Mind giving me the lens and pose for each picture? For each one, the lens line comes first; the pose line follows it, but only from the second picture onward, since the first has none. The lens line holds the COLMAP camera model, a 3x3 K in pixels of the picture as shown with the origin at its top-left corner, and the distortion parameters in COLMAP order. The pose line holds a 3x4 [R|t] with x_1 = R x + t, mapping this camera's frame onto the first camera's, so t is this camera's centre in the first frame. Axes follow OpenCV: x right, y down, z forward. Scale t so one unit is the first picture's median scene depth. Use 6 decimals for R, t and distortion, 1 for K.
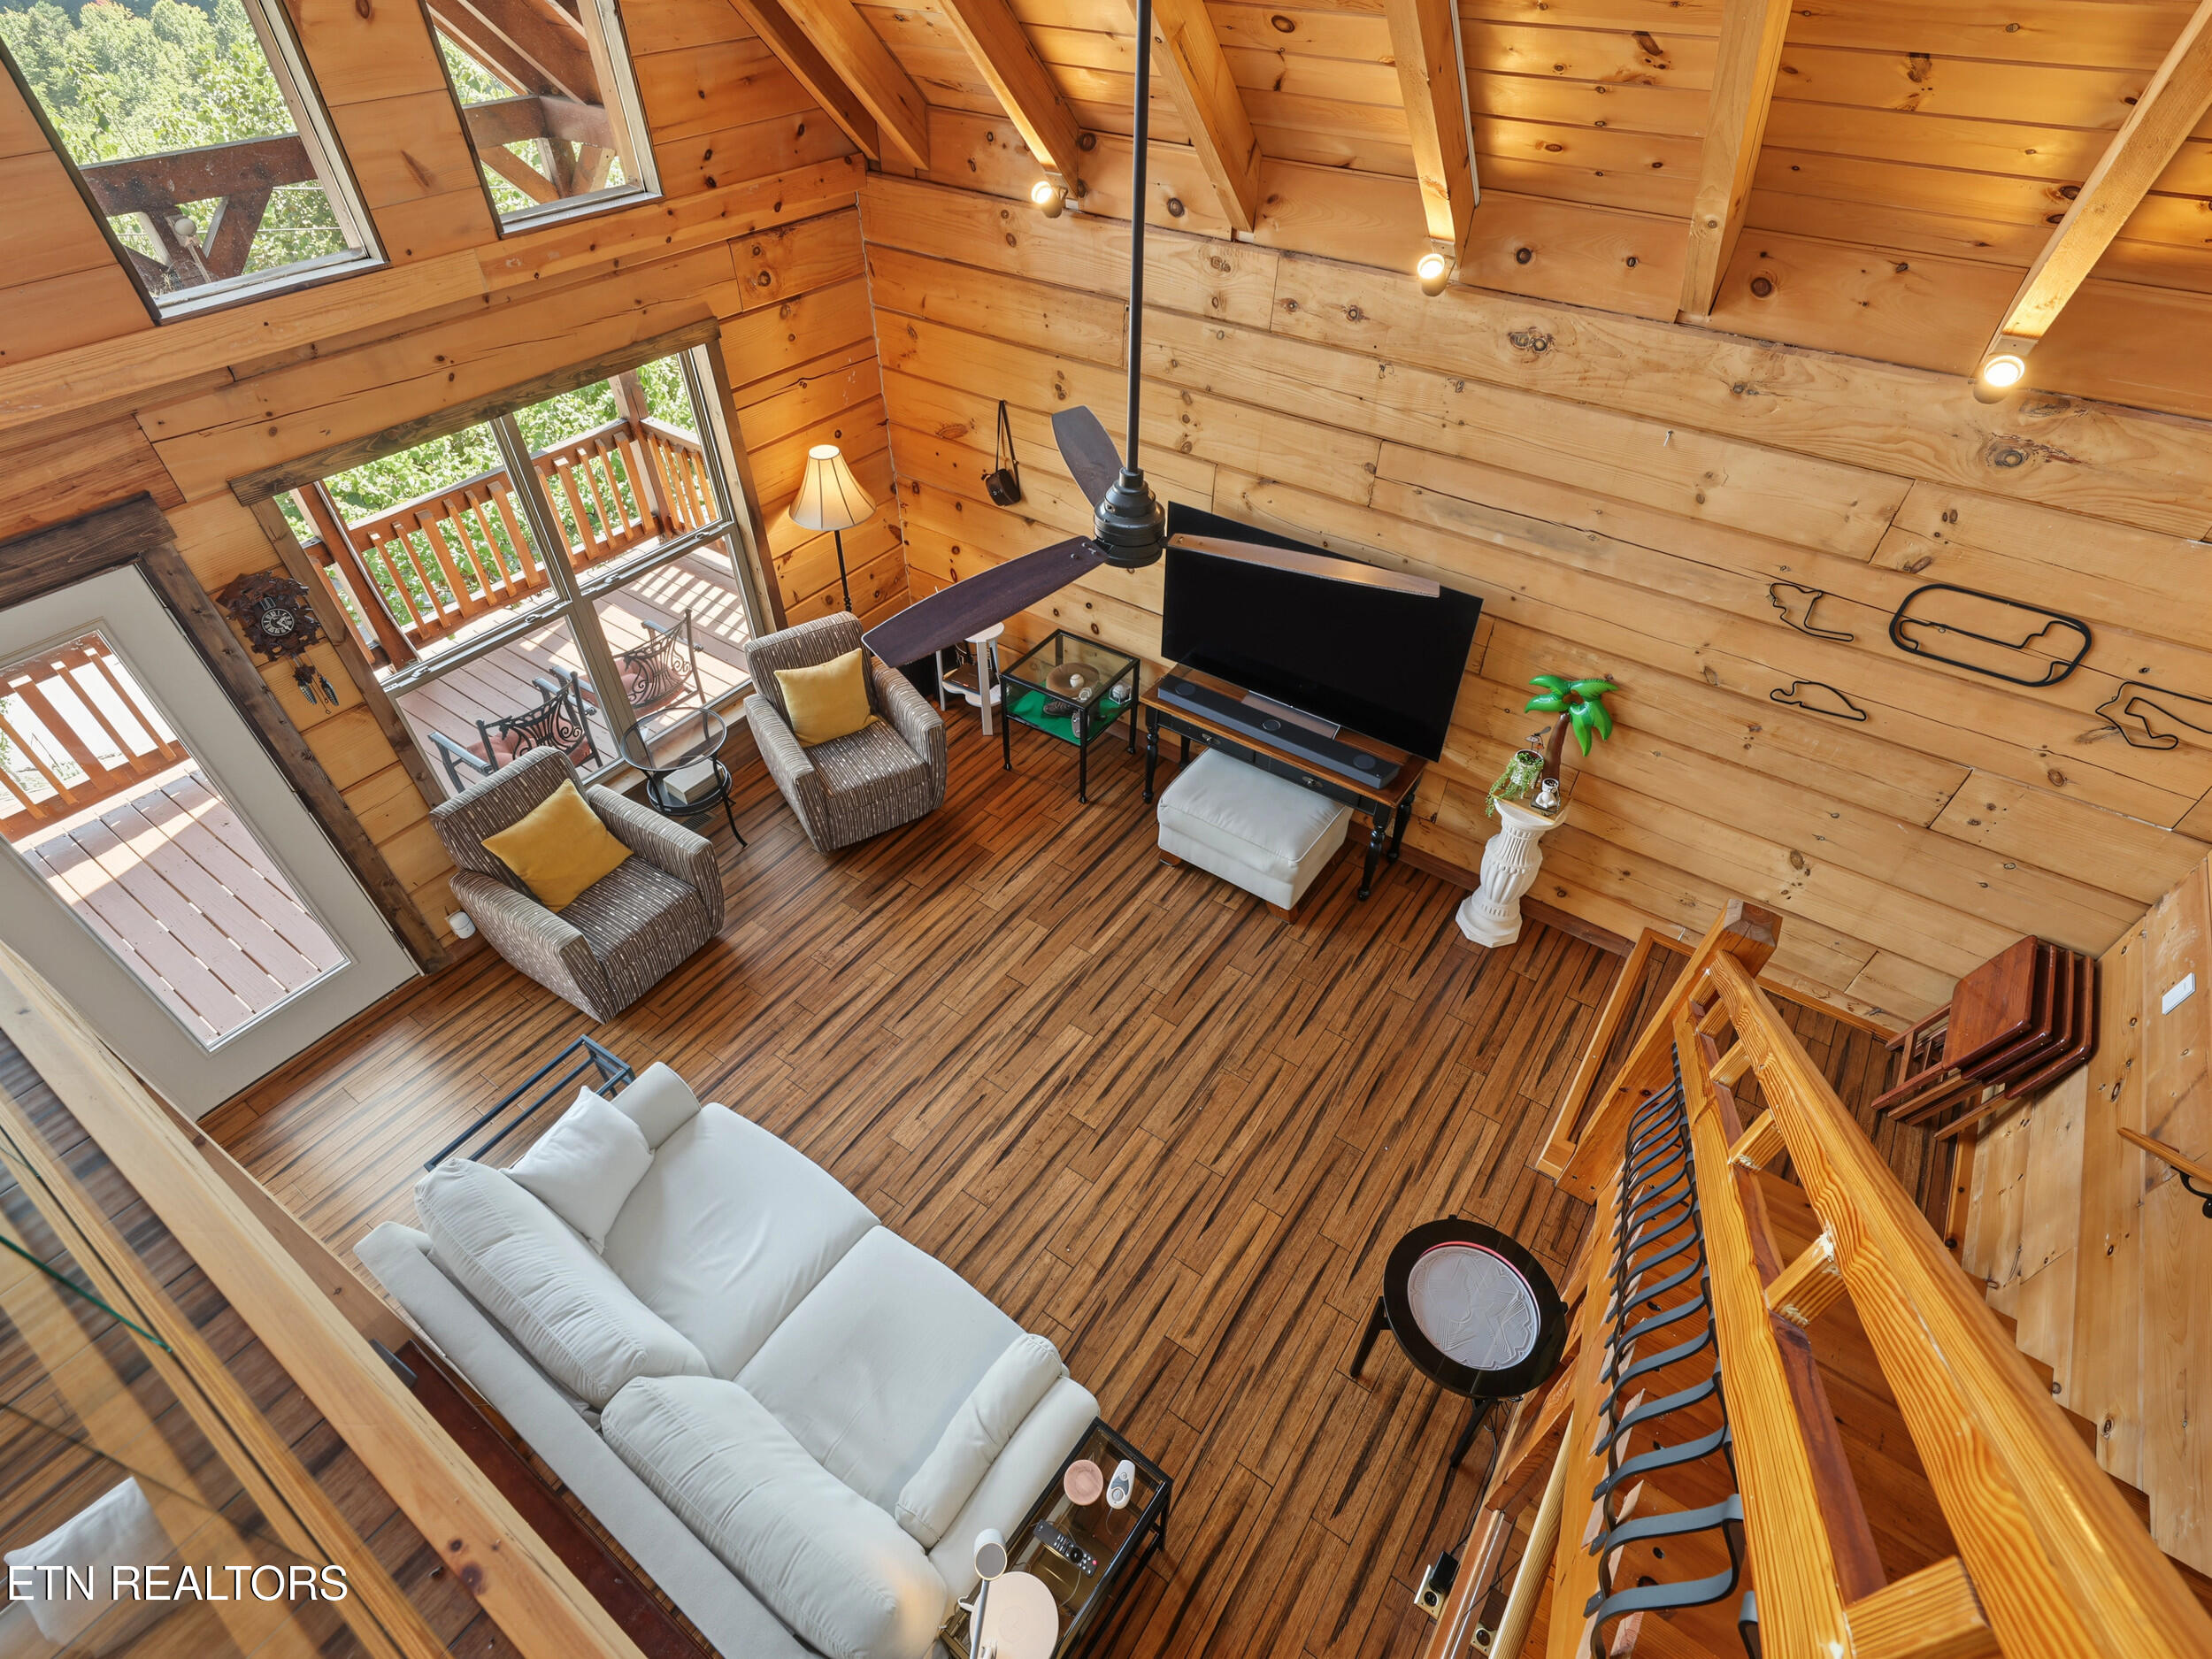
lens RADIAL K [[1066.0, 0, 1098.1], [0, 1066.0, 838.6], [0, 0, 1]] dist [0.000663, 0.001296]
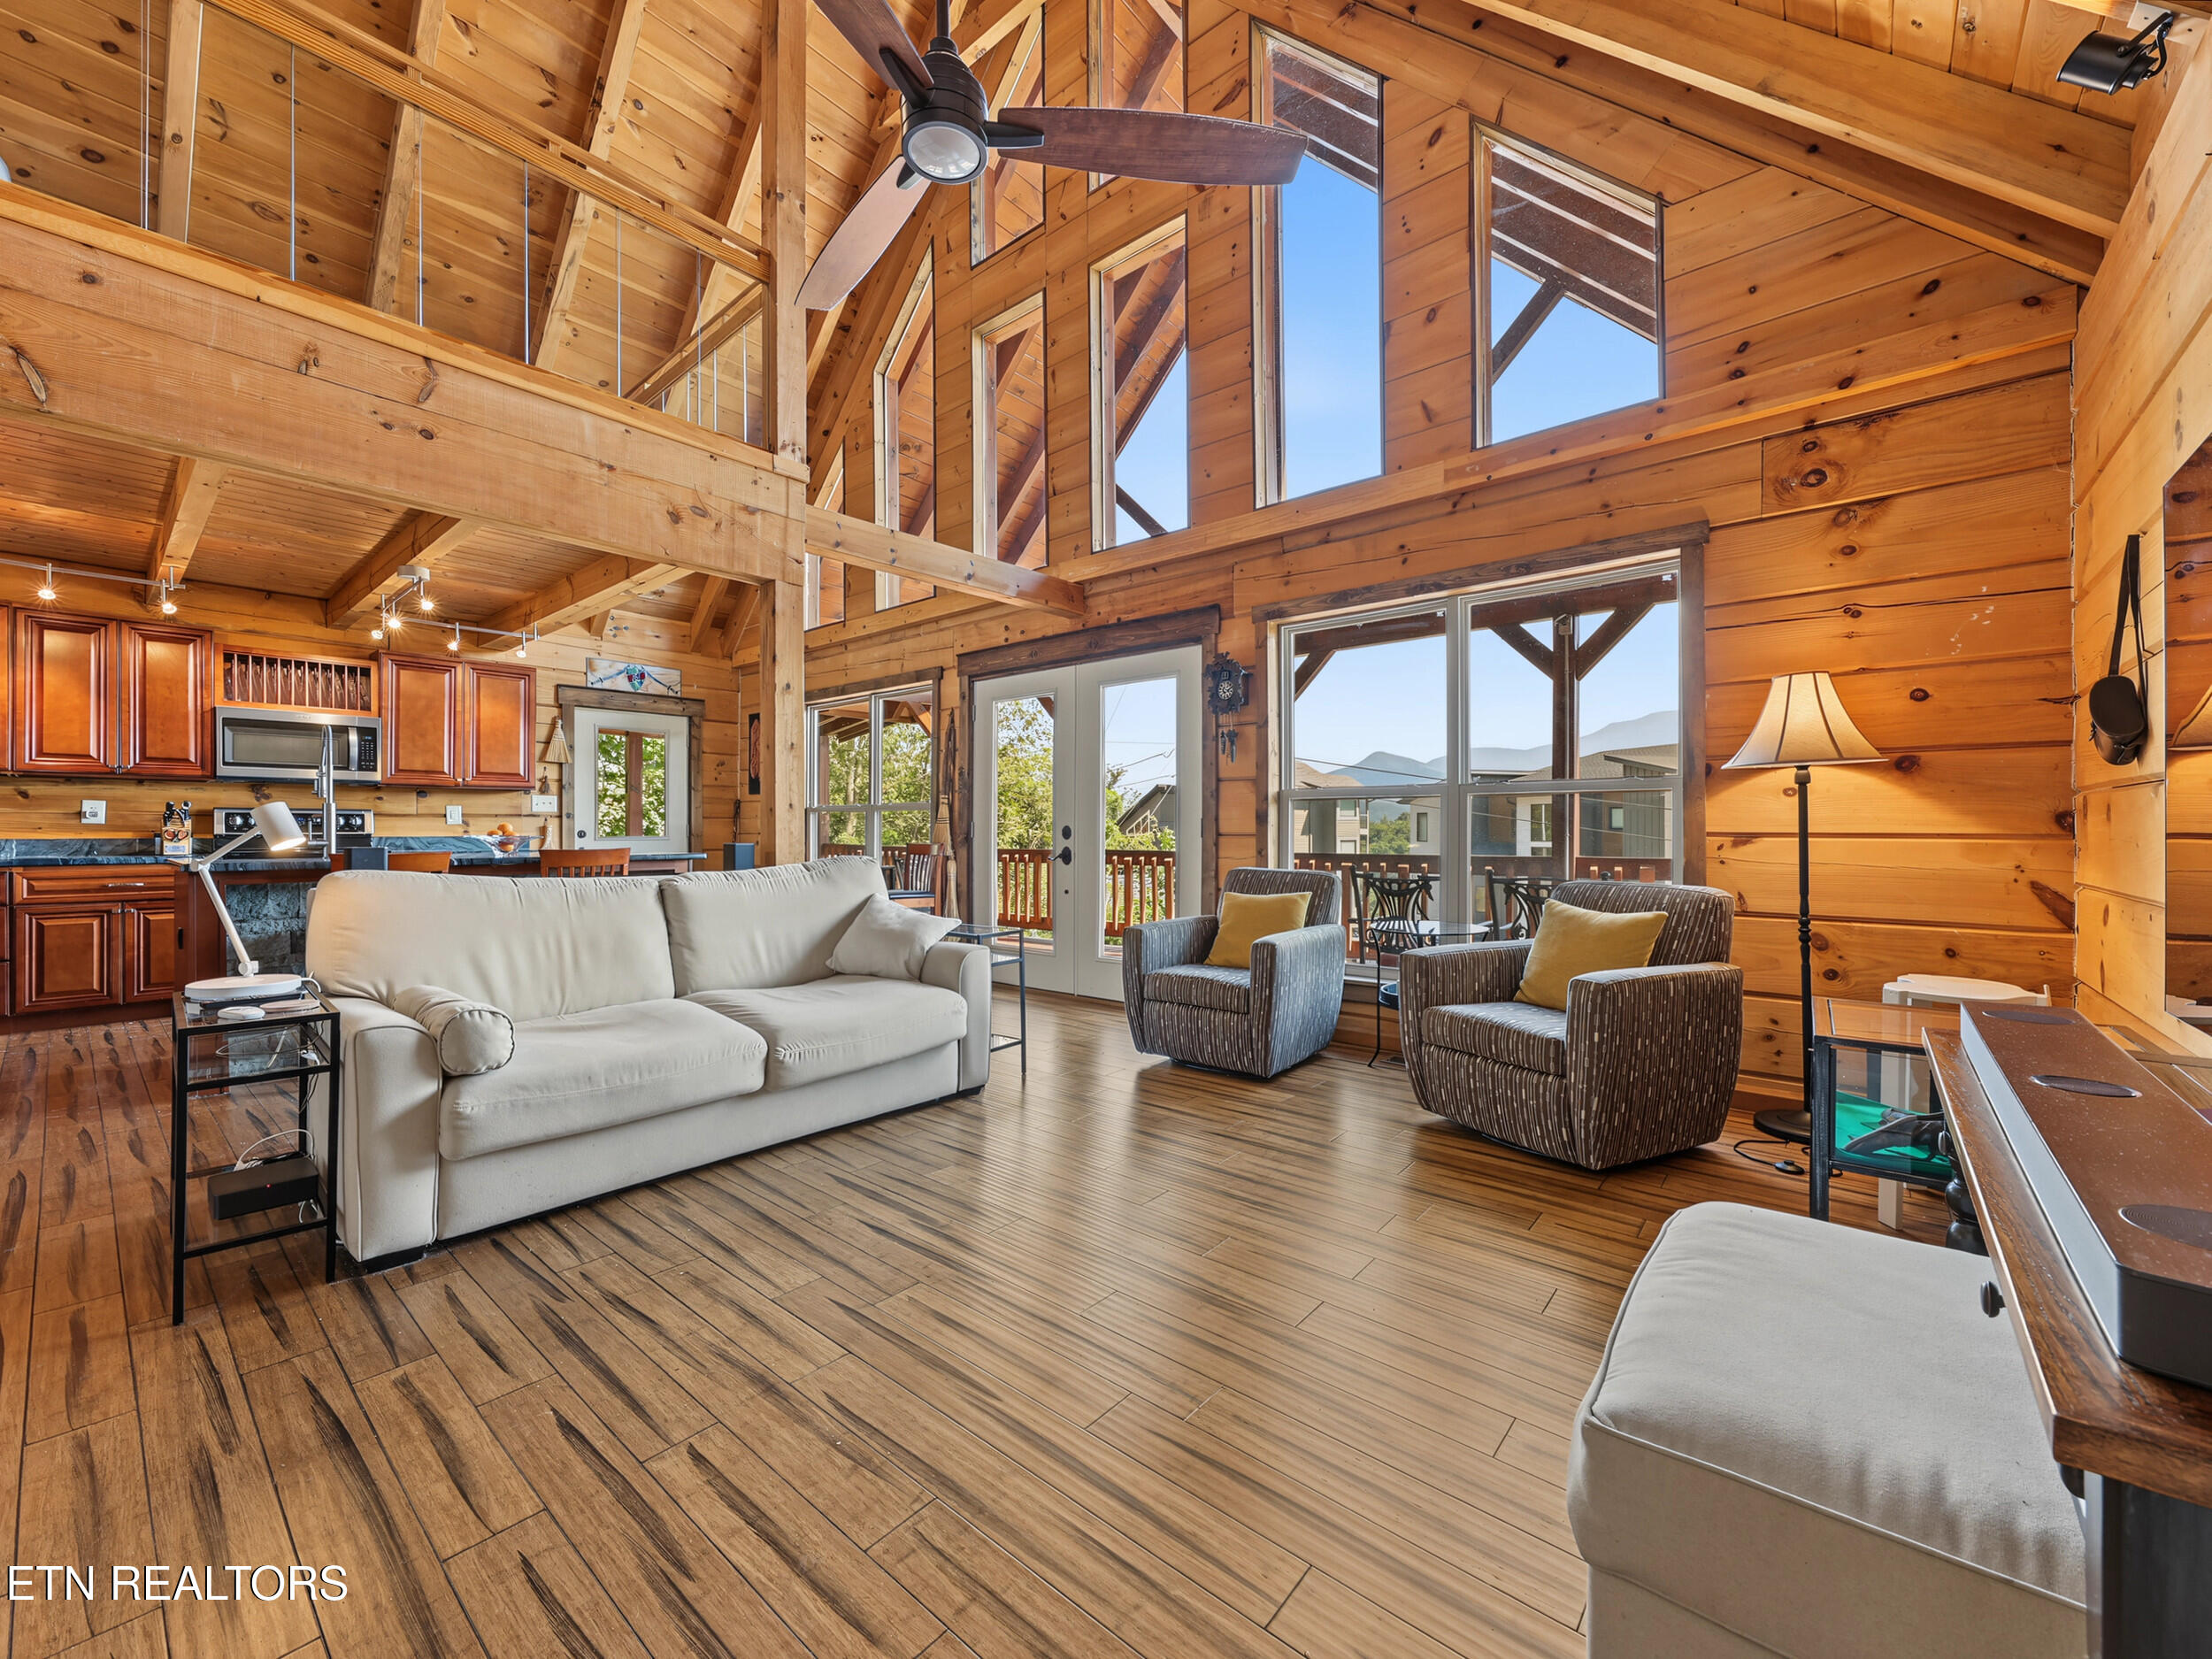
lens RADIAL K [[885.4, 0, 1089.3], [0, 885.4, 828.6], [0, 0, 1]] dist [-0.000015, 0.002416]
pose [[-0.094327, -0.008534, -0.995505, 0.448252], [-0.689970, 0.721414, 0.059192, -0.007036], [0.717666, 0.692452, -0.073937, 0.969771]]
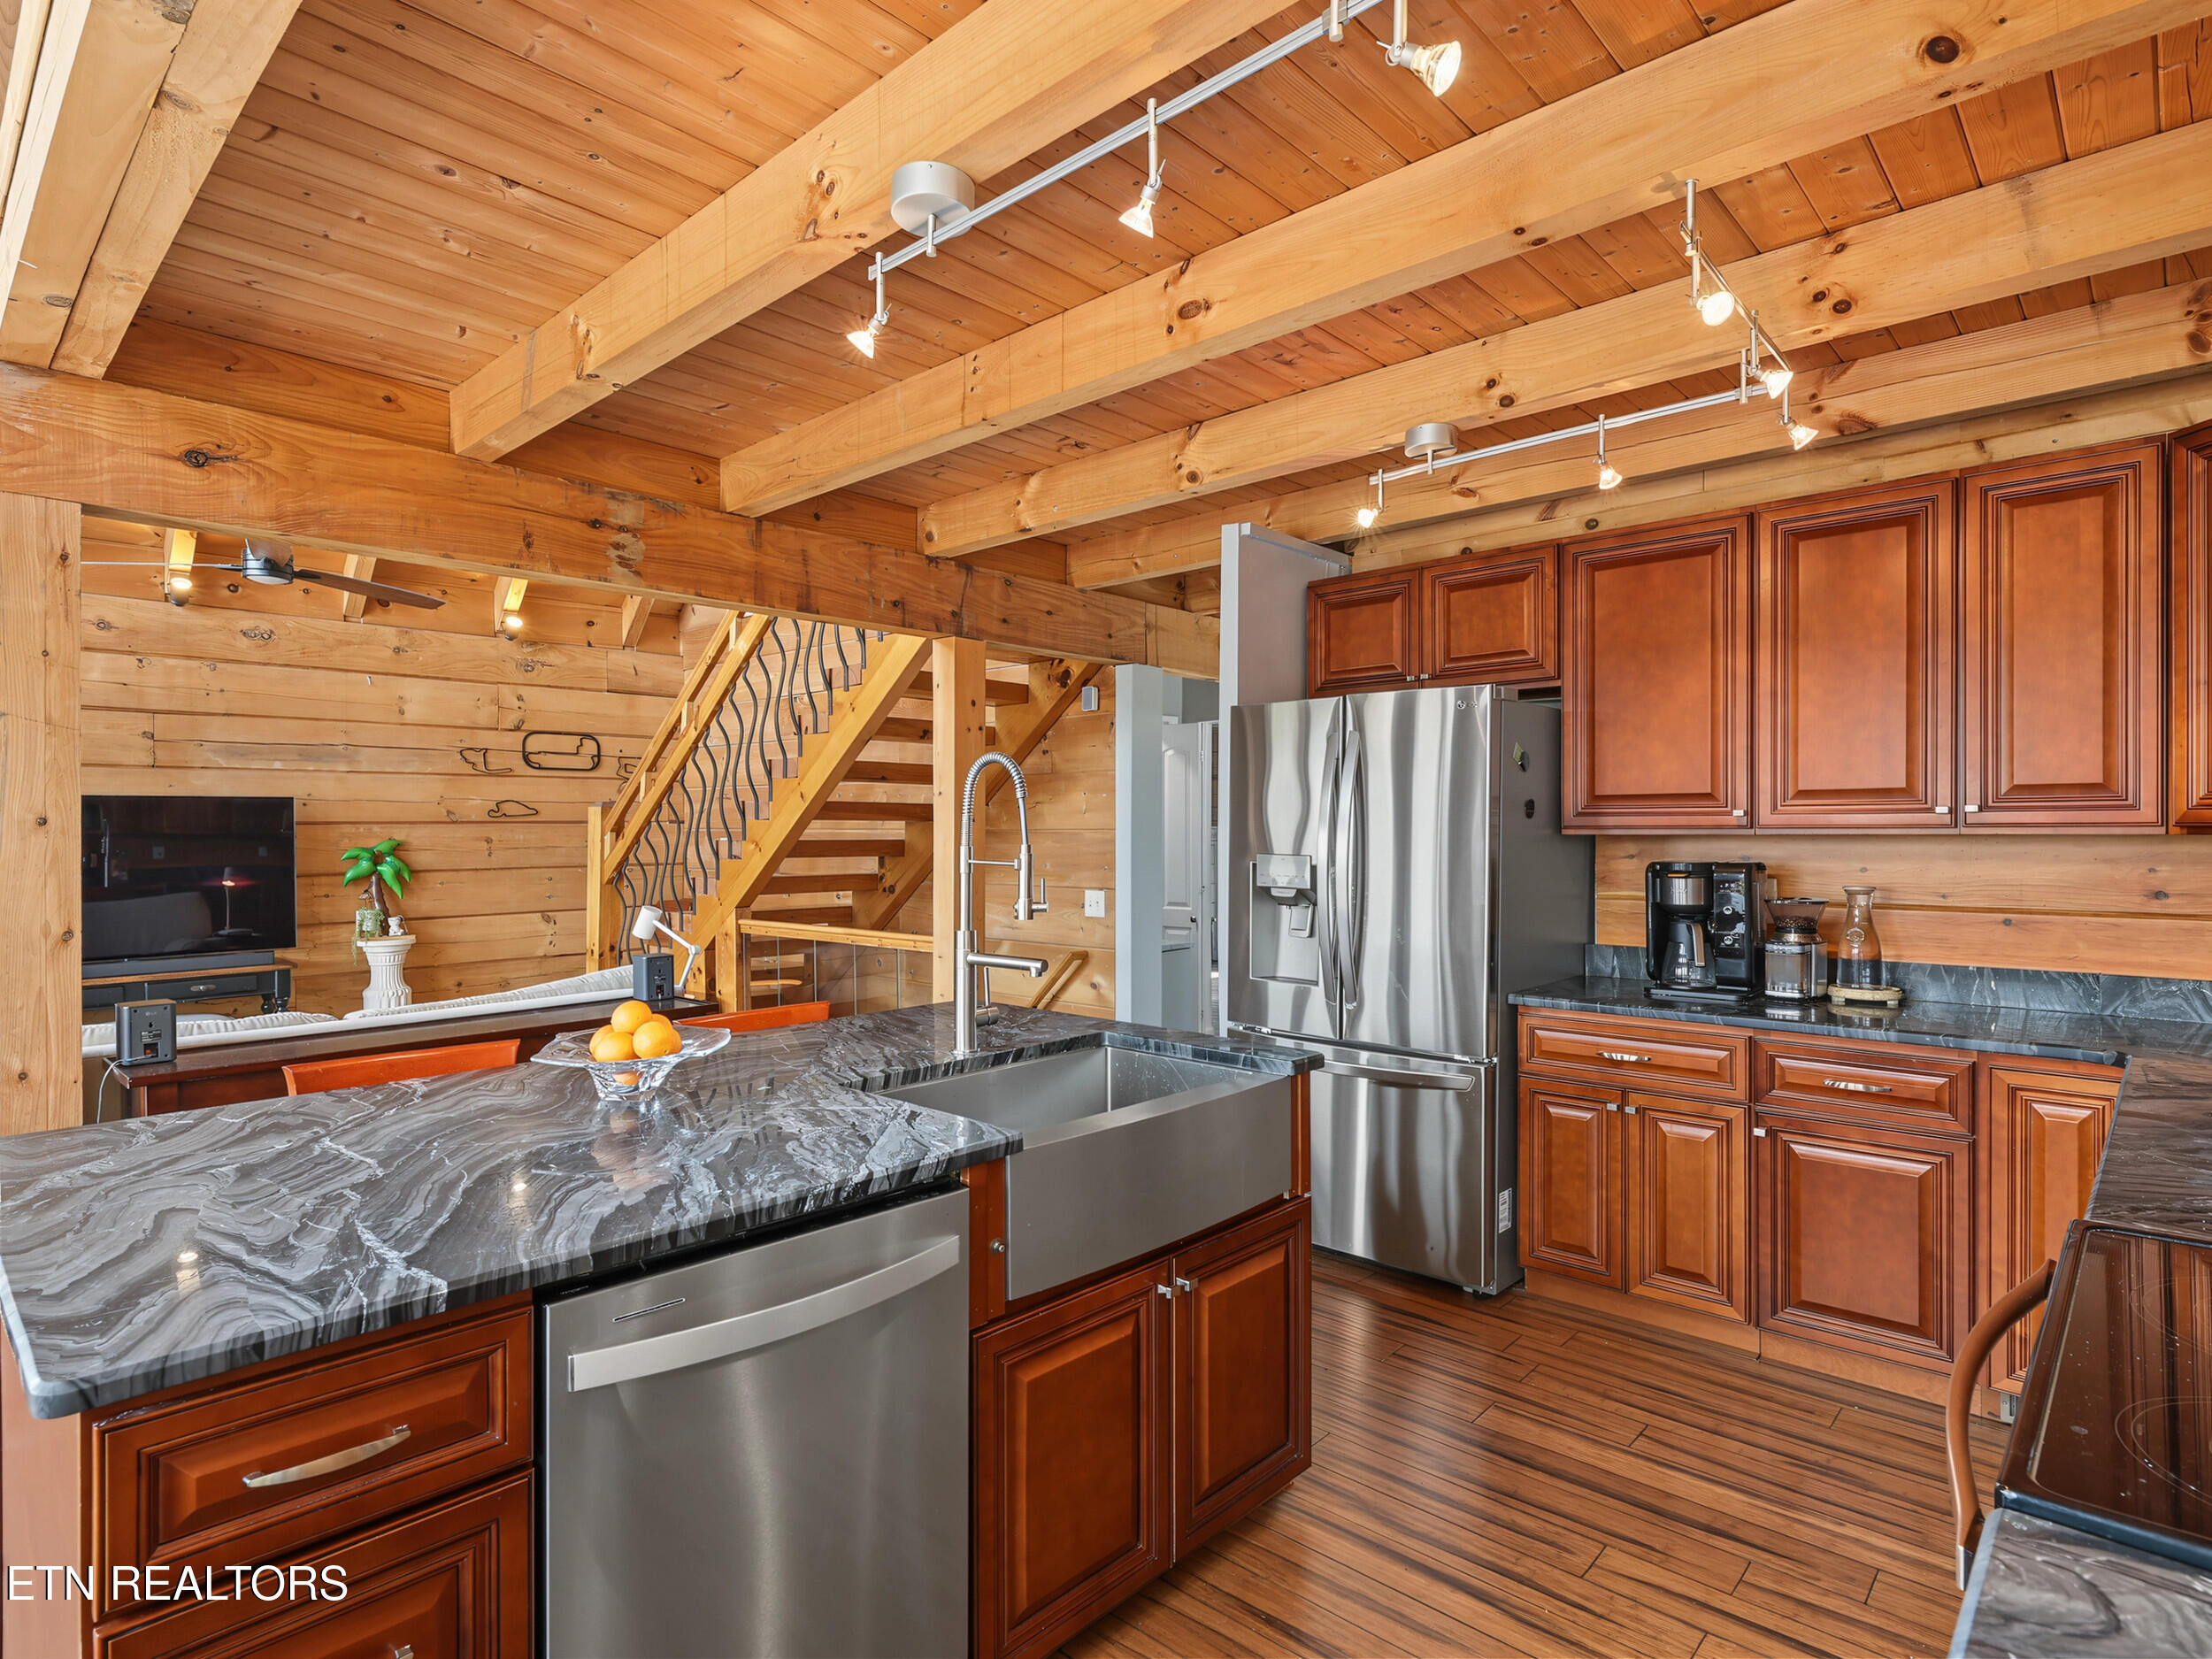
lens RADIAL K [[1152.8, 0, 1100.7], [0, 1152.8, 834.0], [0, 0, 1]] dist [0.004685, -0.001104]
pose [[0.119127, -0.011005, 0.992818, -1.036534], [0.693456, 0.716557, -0.075264, 0.669208], [-0.710583, 0.697441, 0.092993, 0.132983]]
